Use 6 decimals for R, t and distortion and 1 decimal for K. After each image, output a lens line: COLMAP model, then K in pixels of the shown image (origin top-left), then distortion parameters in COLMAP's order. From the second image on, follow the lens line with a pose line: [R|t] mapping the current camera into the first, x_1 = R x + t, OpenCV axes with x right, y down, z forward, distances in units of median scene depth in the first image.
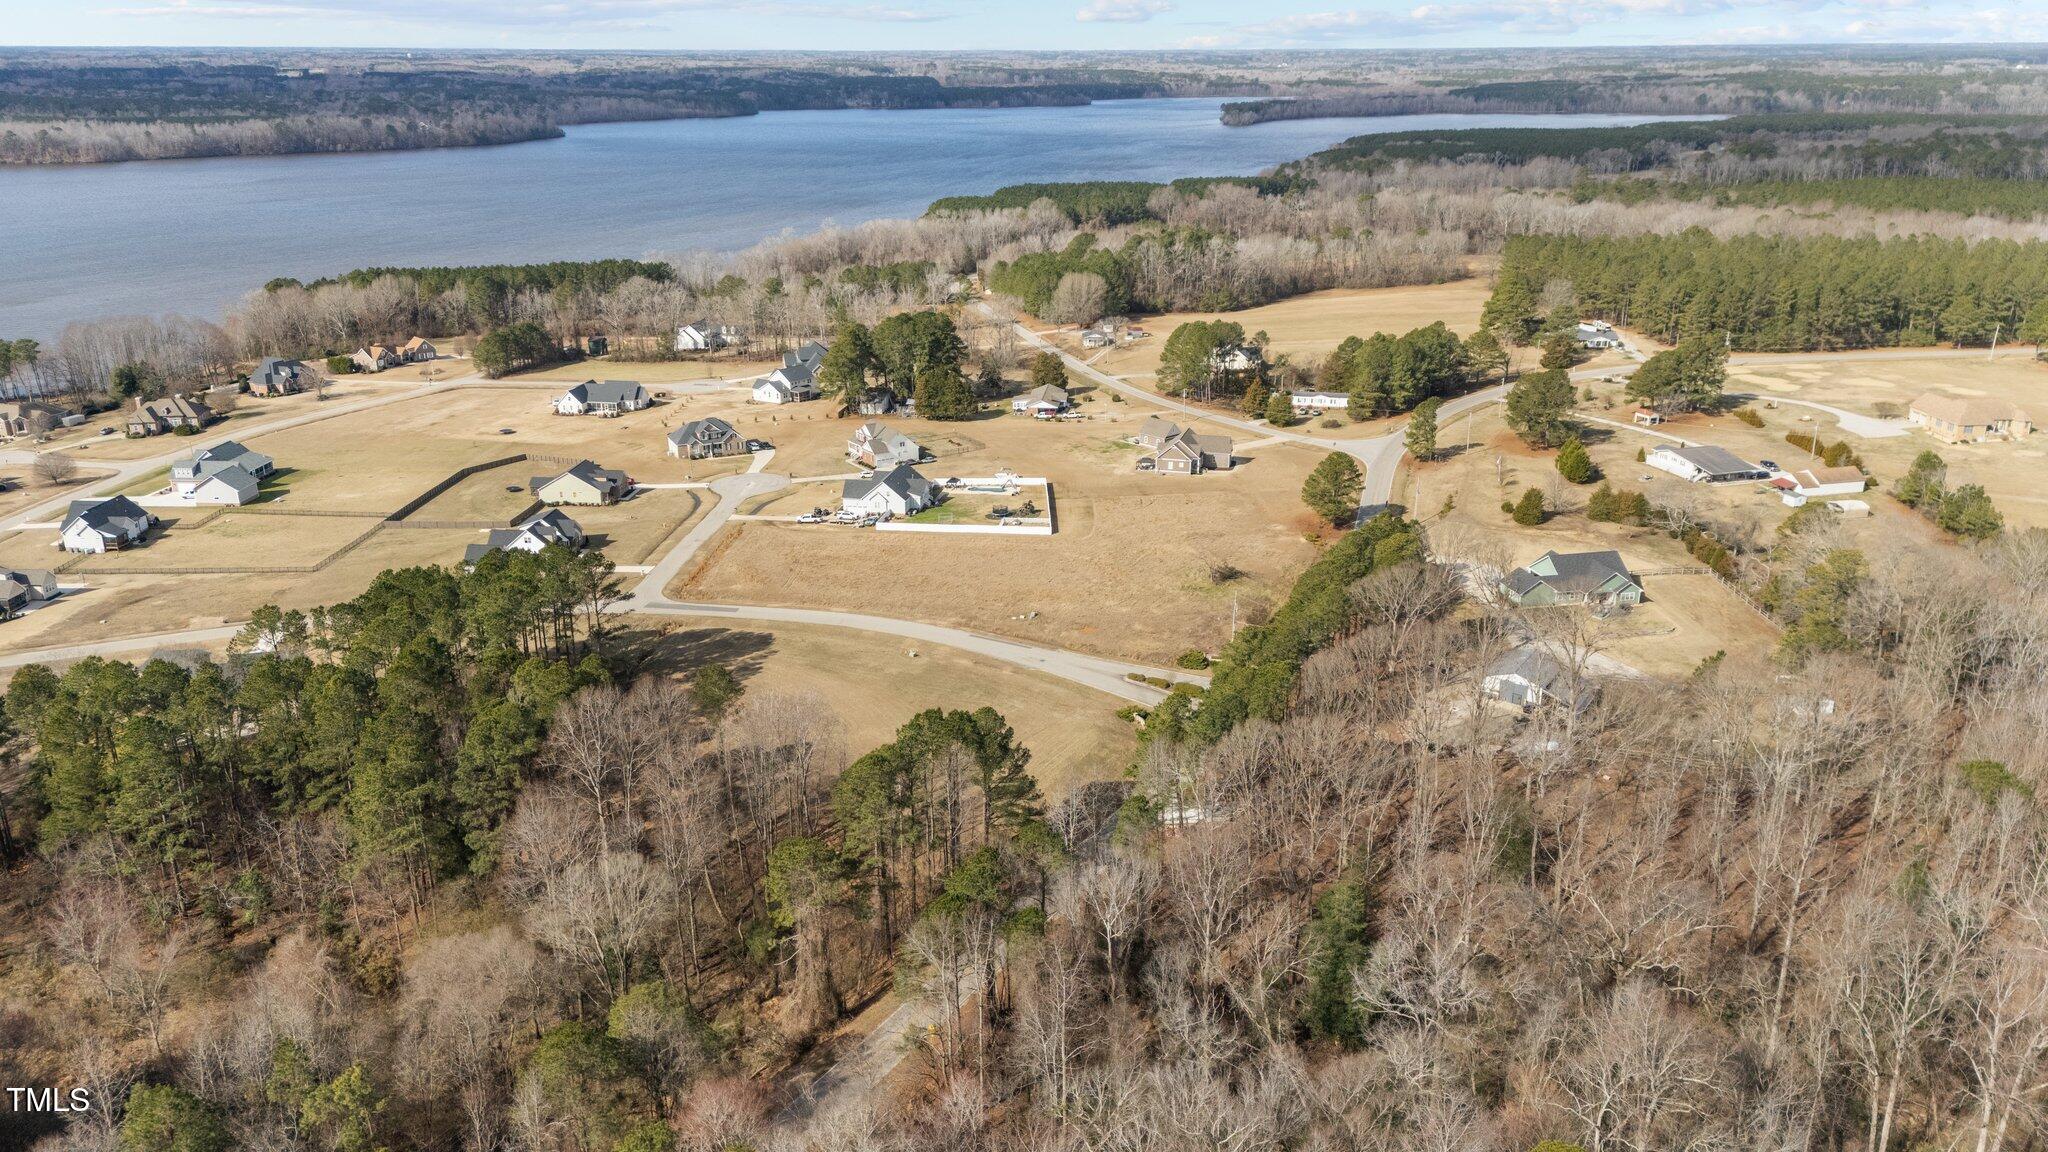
lens RADIAL K [[1513.9, 0, 1003.6], [0, 1513.9, 568.2], [0, 0, 1]] dist [0.039024, -0.042606]
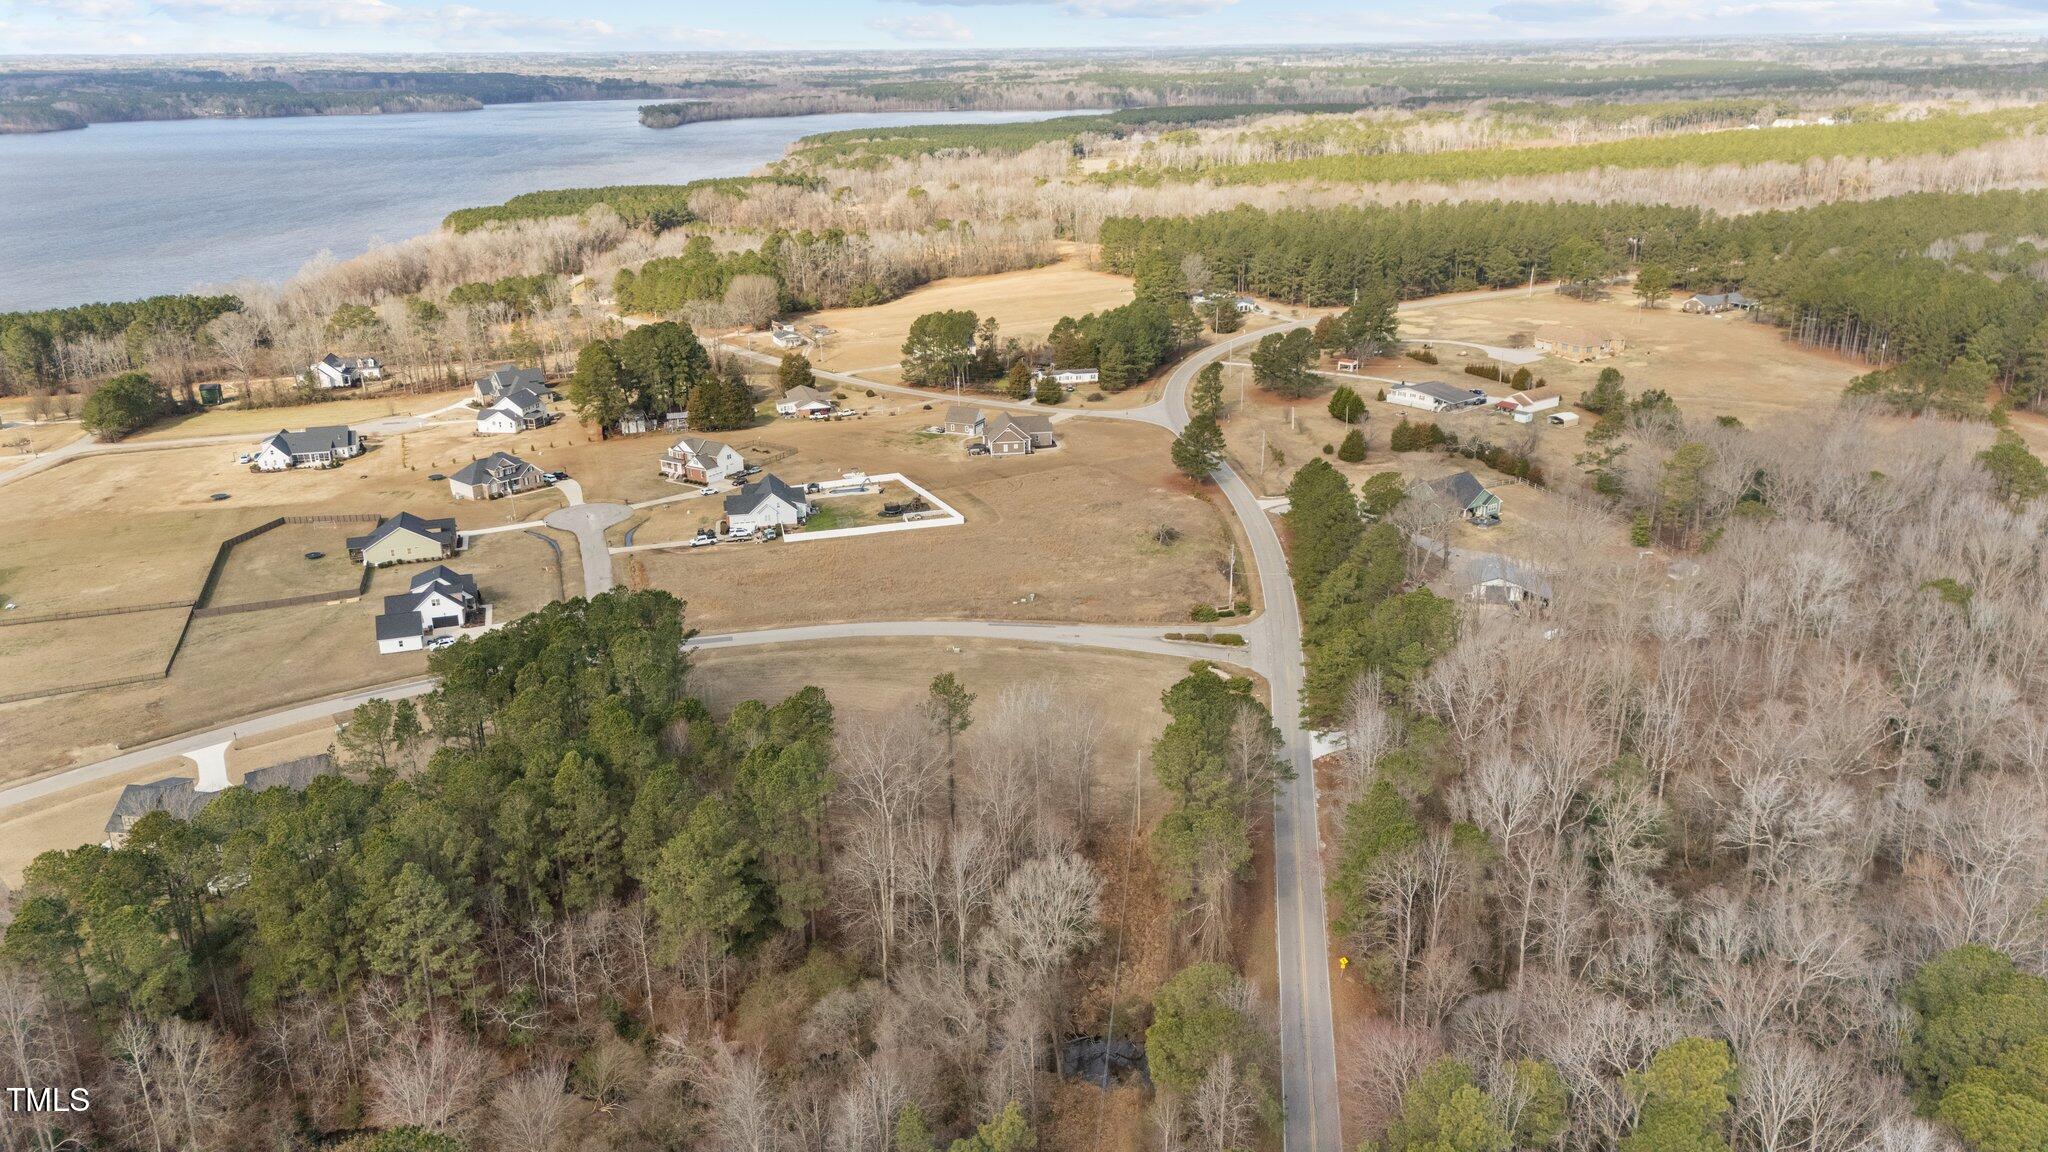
lens RADIAL K [[1513.9, 0, 1008.6], [0, 1513.9, 568.0], [0, 0, 1]] dist [0.039024, -0.042606]
pose [[0.911507, -0.137688, 0.387552, -0.195020], [0.138406, 0.990029, 0.026207, -0.008658], [-0.387296, 0.029752, 0.921475, 0.031801]]
